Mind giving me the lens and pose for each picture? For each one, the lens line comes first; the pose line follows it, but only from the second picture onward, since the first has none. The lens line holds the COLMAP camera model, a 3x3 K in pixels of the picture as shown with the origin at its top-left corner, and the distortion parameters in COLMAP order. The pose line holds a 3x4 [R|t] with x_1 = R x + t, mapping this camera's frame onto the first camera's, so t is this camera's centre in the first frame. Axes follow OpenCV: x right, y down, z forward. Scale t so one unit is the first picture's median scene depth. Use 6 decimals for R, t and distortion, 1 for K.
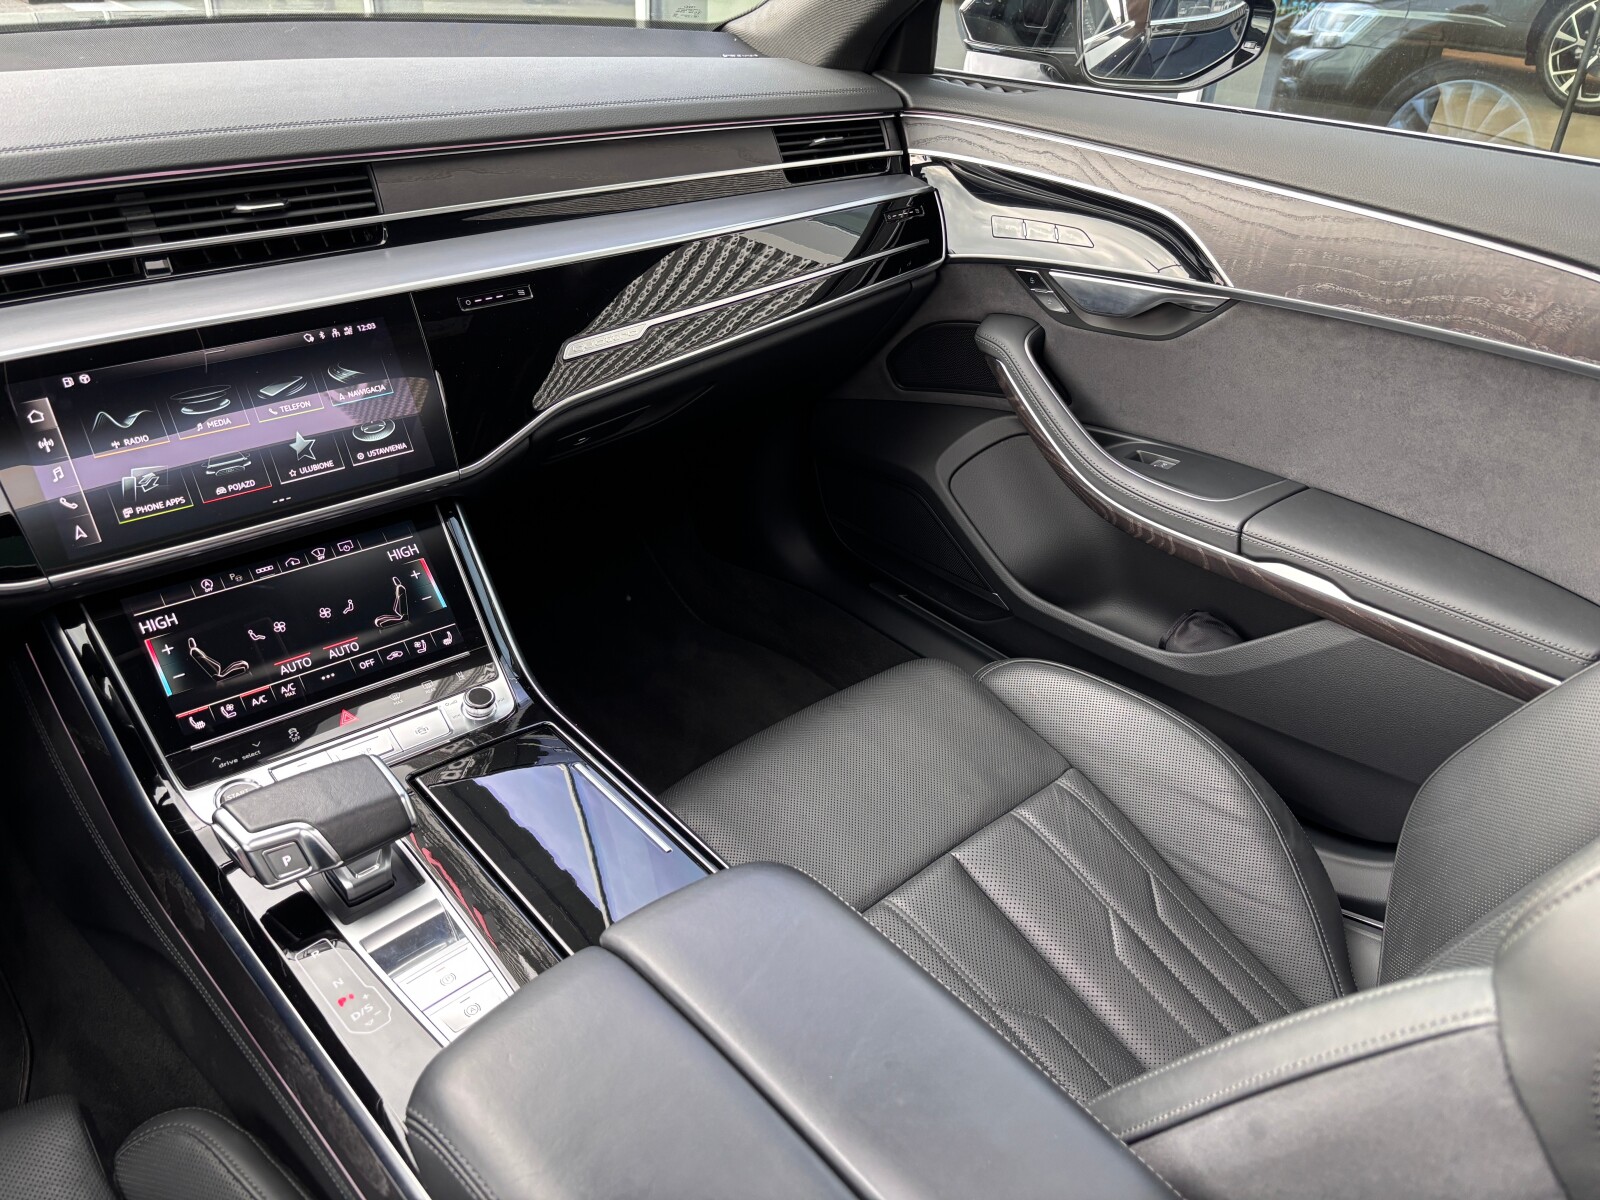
lens RADIAL K [[1247.6, 0, 834.9], [0, 1247.6, 611.4], [0, 0, 1]] dist [-0.005922, -0.002310]
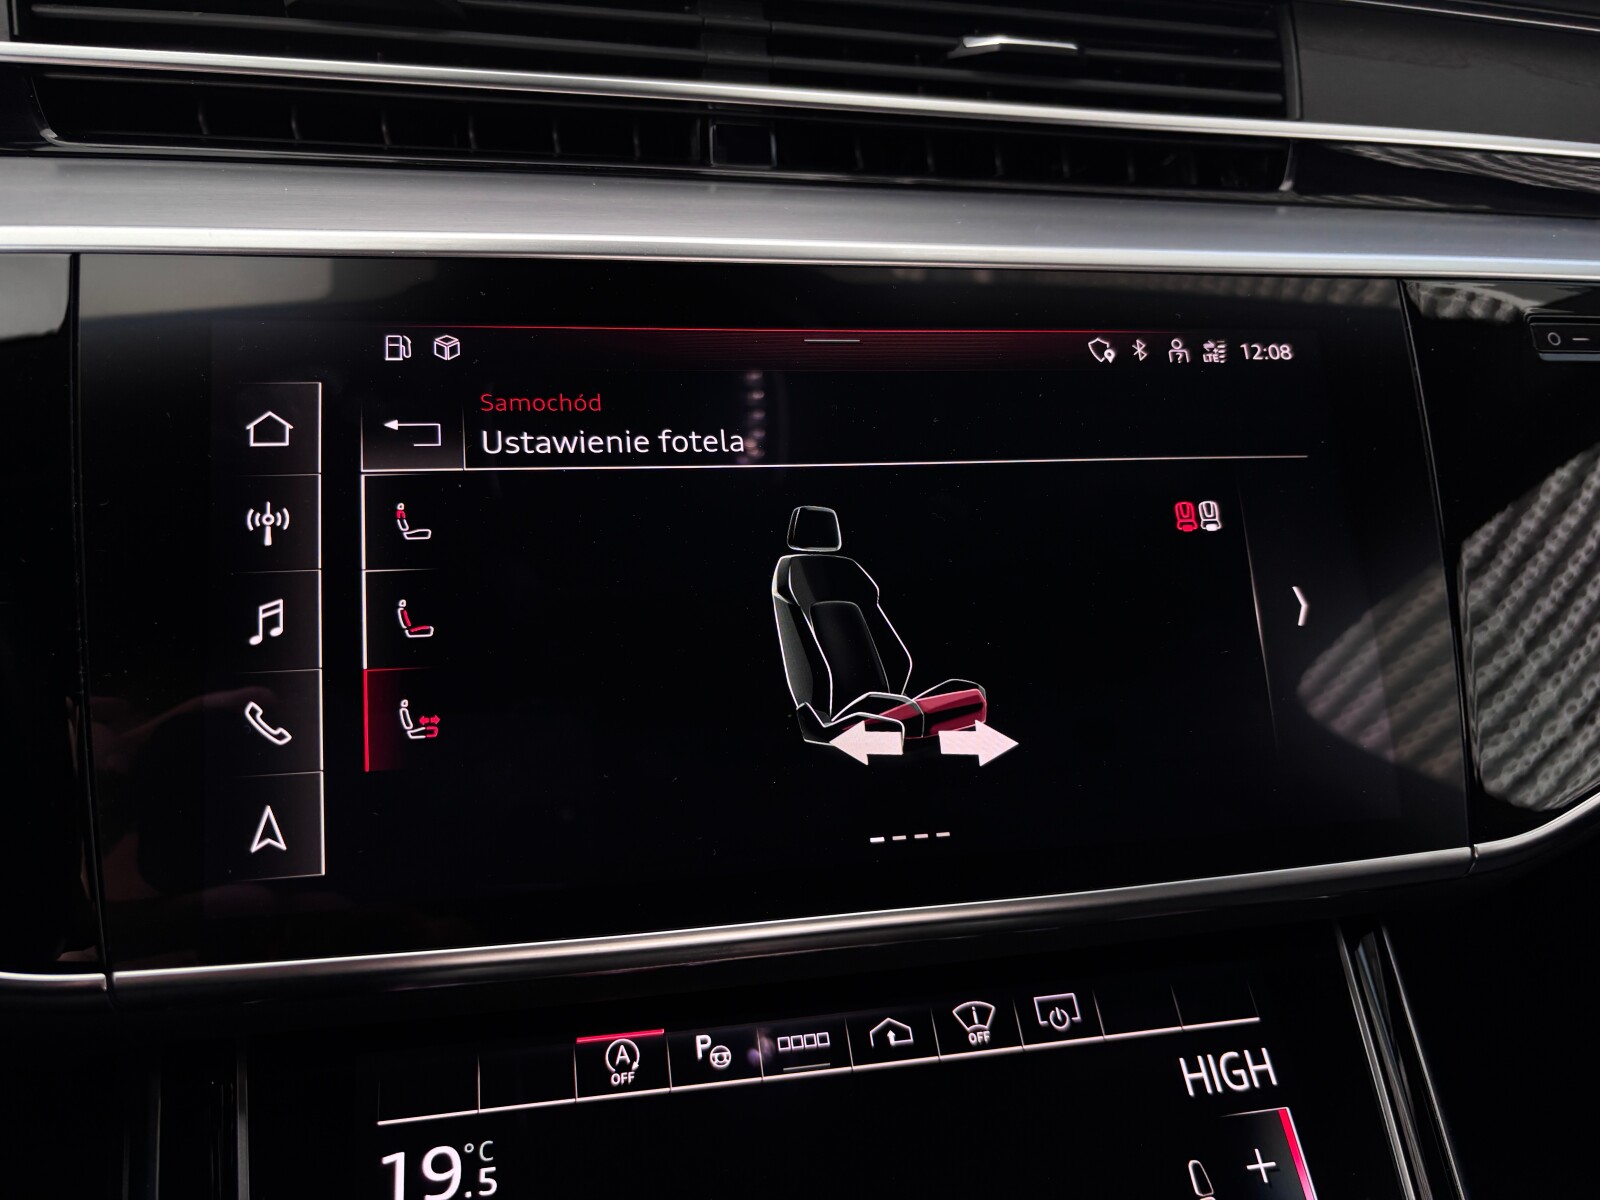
lens RADIAL K [[1247.6, 0, 801.5], [0, 1247.6, 598.5], [0, 0, 1]] dist [-0.005922, -0.002310]
pose [[0.887638, 0.151358, -0.434960, -0.341831], [-0.241653, 0.957063, -0.160110, -0.088226], [0.392050, 0.247229, 0.886101, 0.700609]]
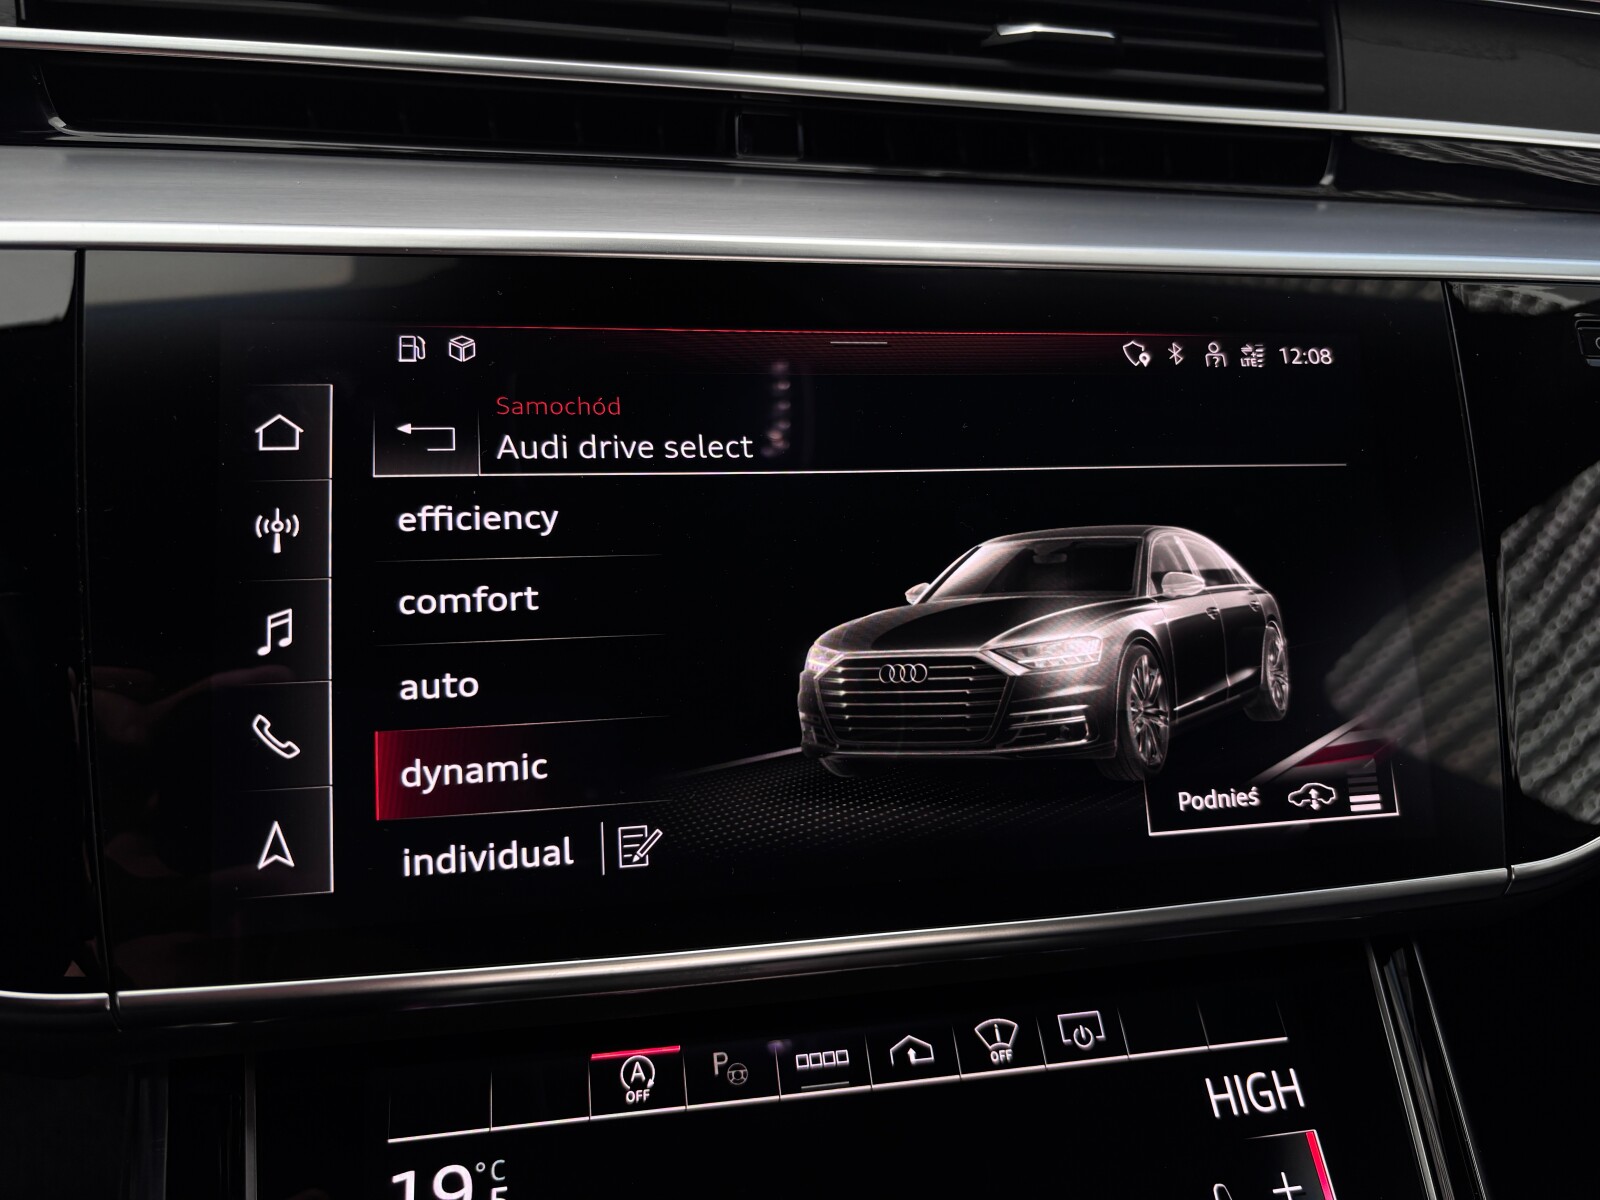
lens RADIAL K [[1247.6, 0, 820.8], [0, 1247.6, 596.8], [0, 0, 1]] dist [-0.005922, -0.002310]
pose [[0.883637, 0.167512, -0.437178, -0.345689], [-0.251611, 0.957396, -0.141721, -0.097255], [0.394813, 0.235228, 0.888139, 0.705626]]
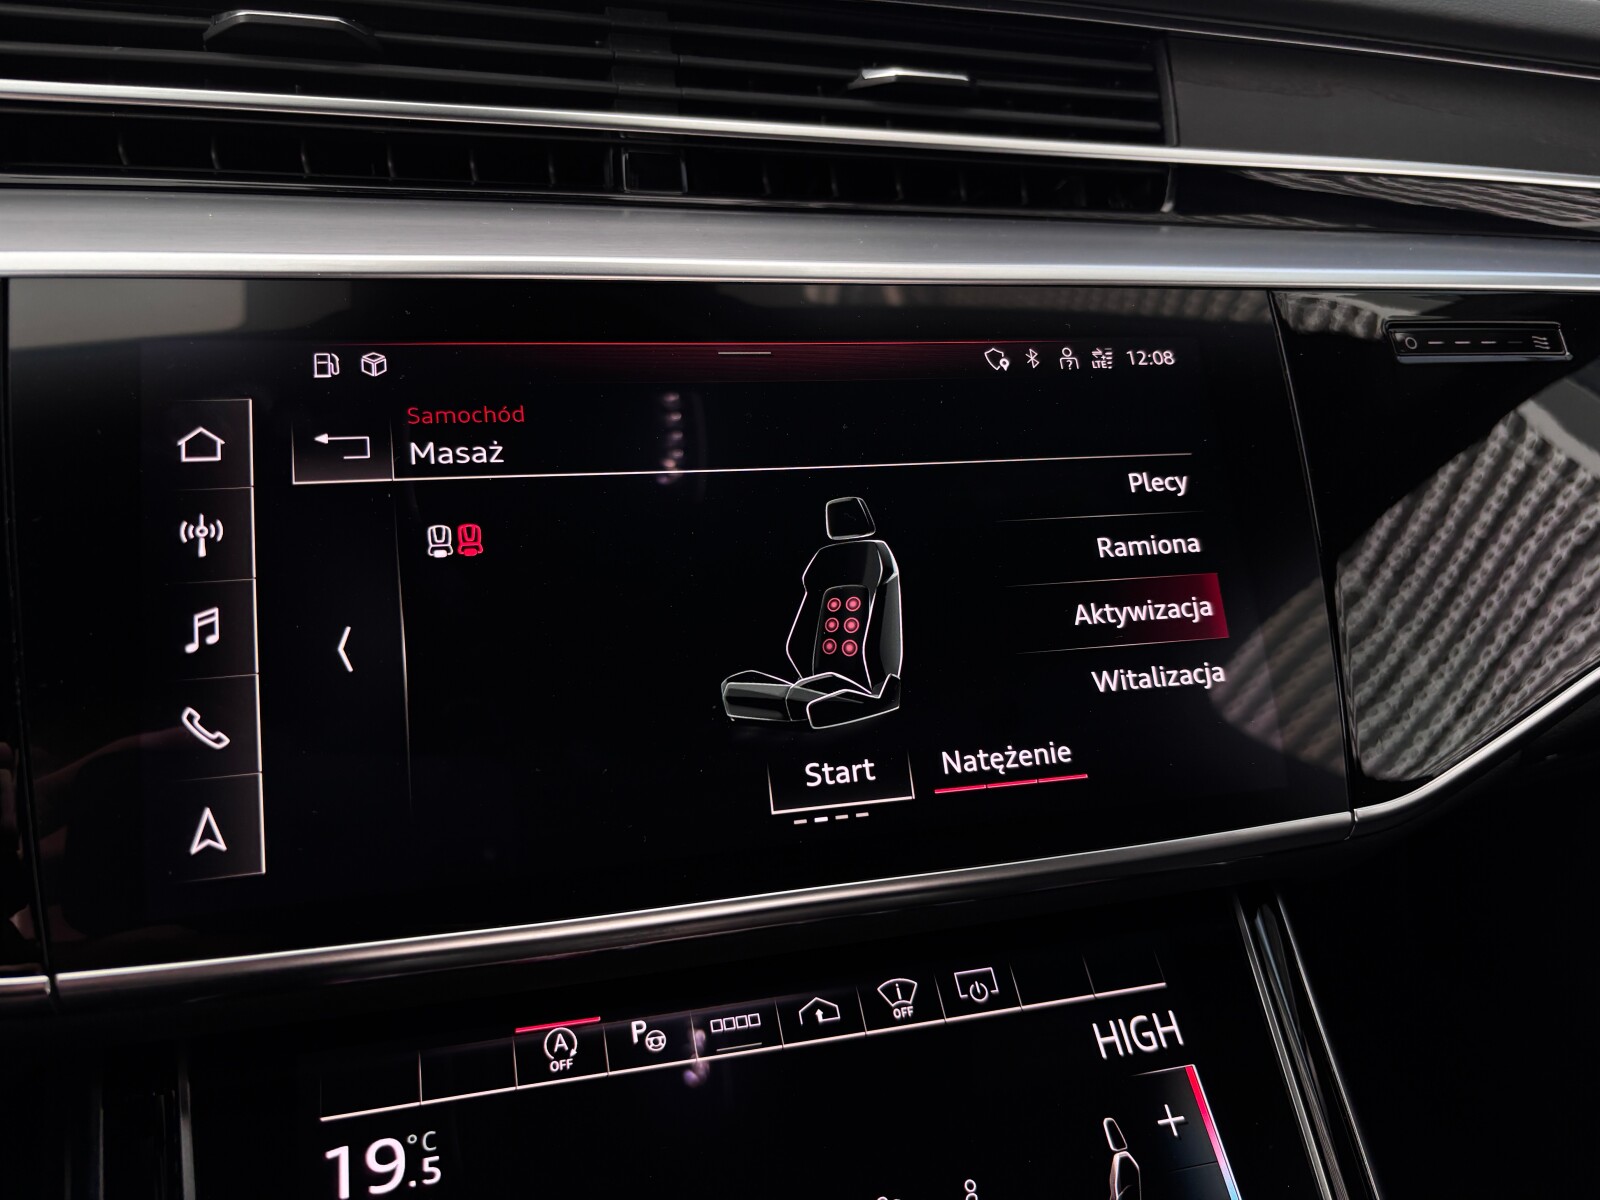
lens RADIAL K [[1247.6, 0, 801.9], [0, 1247.6, 597.5], [0, 0, 1]] dist [-0.005922, -0.002310]
pose [[0.916653, 0.115394, -0.382665, -0.333154], [-0.203398, 0.958849, -0.198086, -0.077886], [0.344060, 0.259409, 0.902402, 0.689039]]
